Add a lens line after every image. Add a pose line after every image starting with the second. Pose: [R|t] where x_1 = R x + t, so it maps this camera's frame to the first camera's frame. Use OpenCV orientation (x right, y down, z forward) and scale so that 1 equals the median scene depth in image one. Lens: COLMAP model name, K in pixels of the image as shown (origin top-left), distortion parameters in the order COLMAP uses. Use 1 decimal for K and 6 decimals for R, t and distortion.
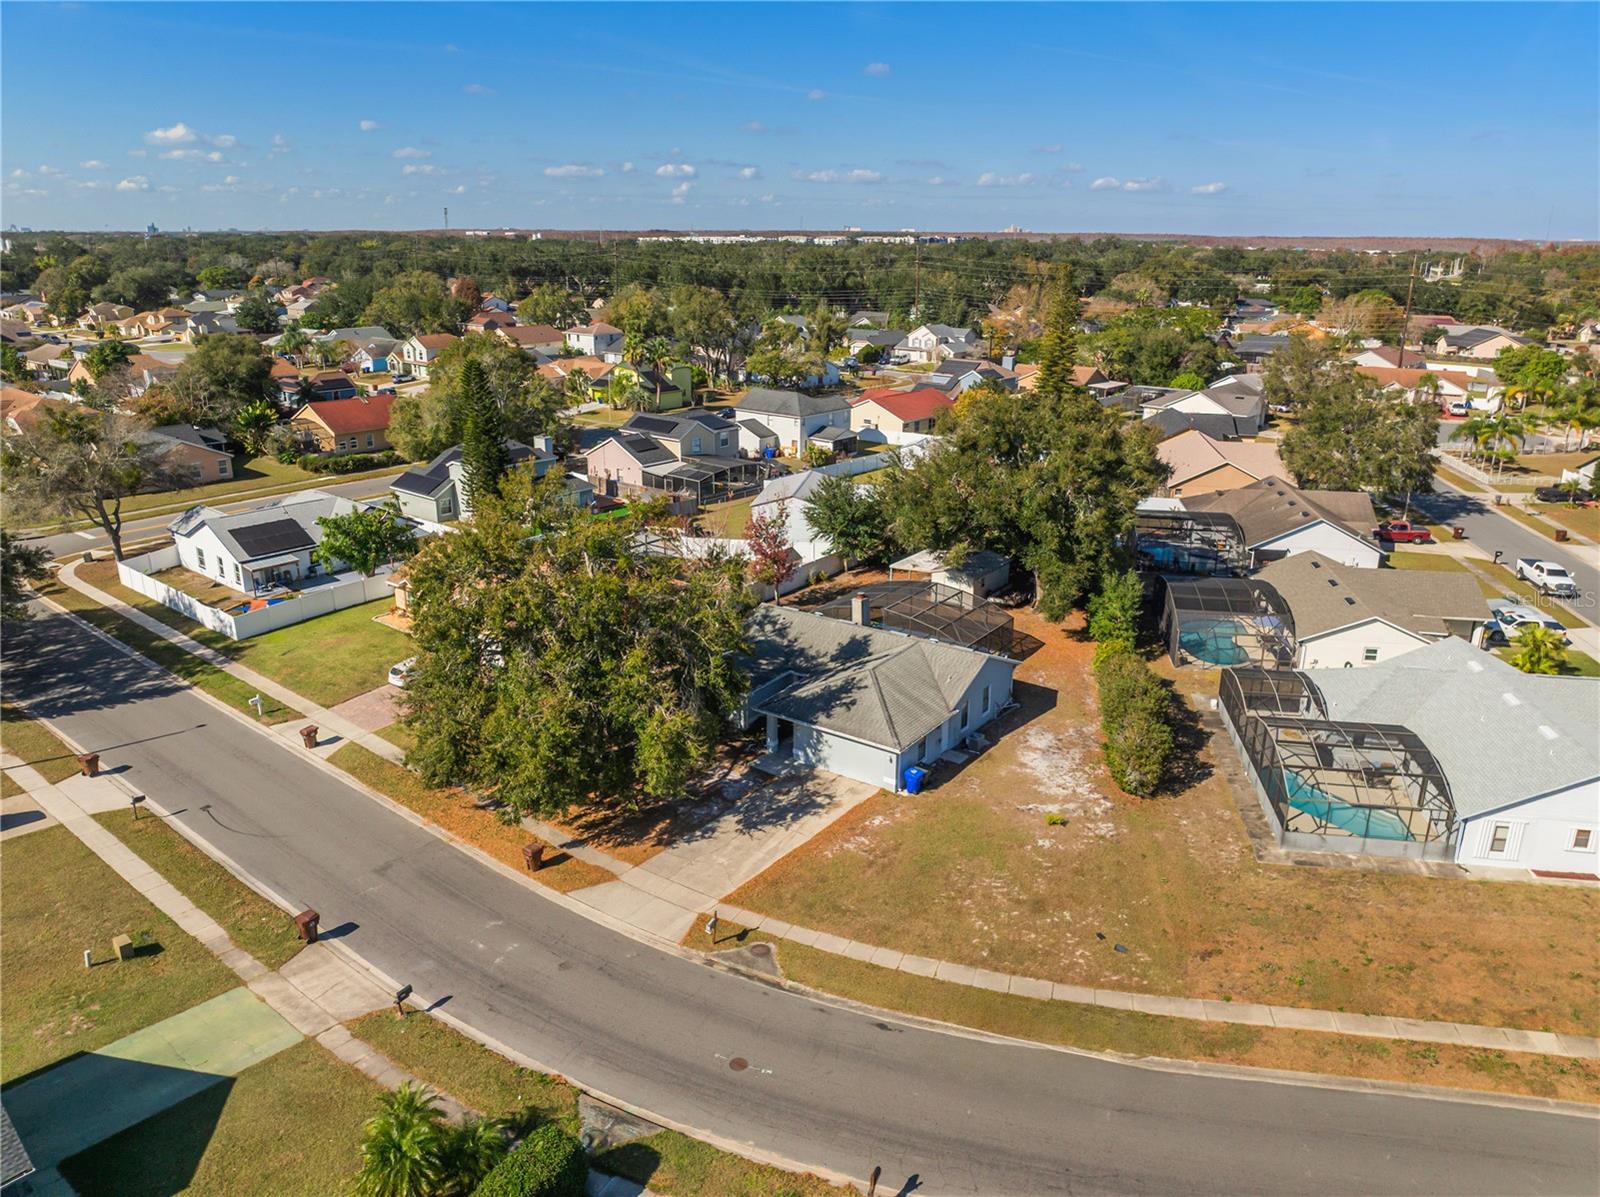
lens RADIAL K [[1085.5, 0, 800.5], [0, 1085.5, 590.9], [0, 0, 1]] dist [-0.004304, -0.002370]
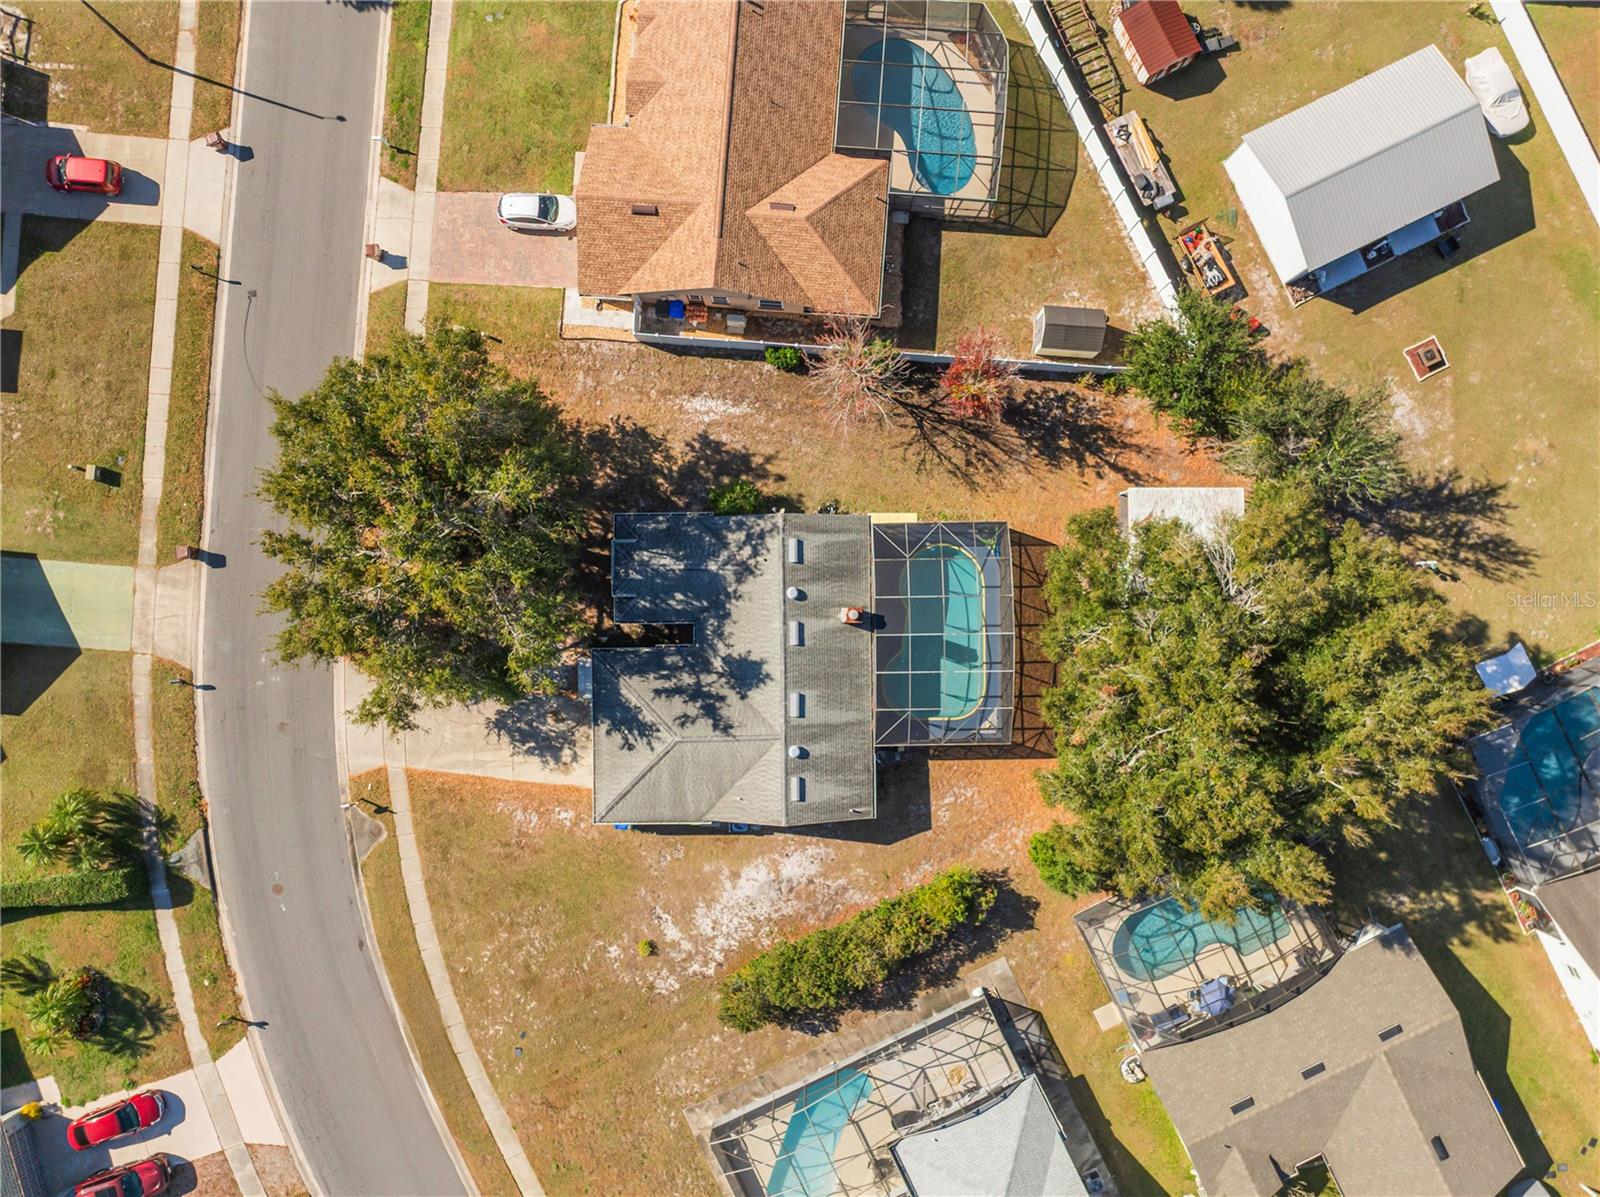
lens RADIAL K [[1085.5, 0, 800.5], [0, 1085.5, 590.9], [0, 0, 1]] dist [-0.004304, -0.002370]
pose [[0.580920, 0.813797, -0.016337, 0.038714], [-0.251769, 0.198736, 0.947162, -0.901959], [0.774044, -0.546112, 0.320338, 0.886607]]
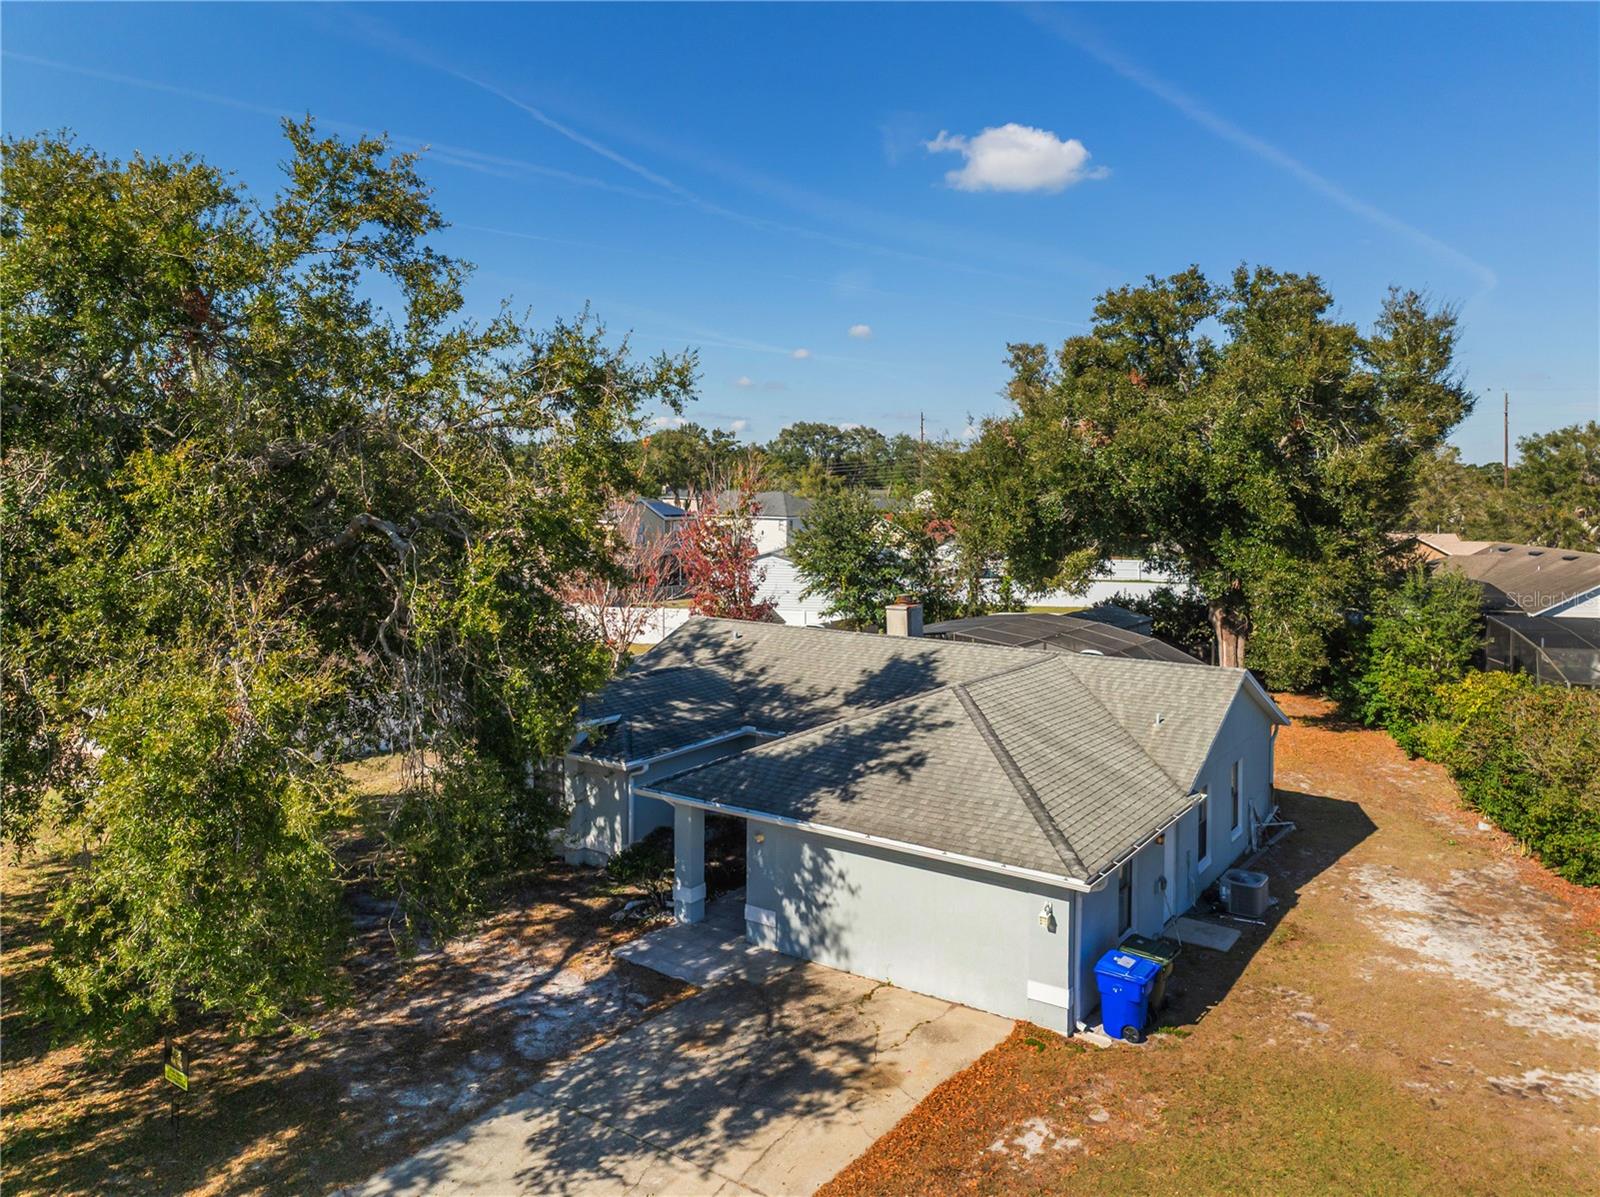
lens RADIAL K [[1147.0, 0, 791.9], [0, 1147.0, 488.0], [0, 0, 1]] dist [-0.021772, -0.006598]
pose [[0.999994, 0.003090, 0.001676, 0.007326], [-0.002450, 0.954606, -0.297863, 0.129695], [-0.002520, 0.297857, 0.954607, 0.624003]]
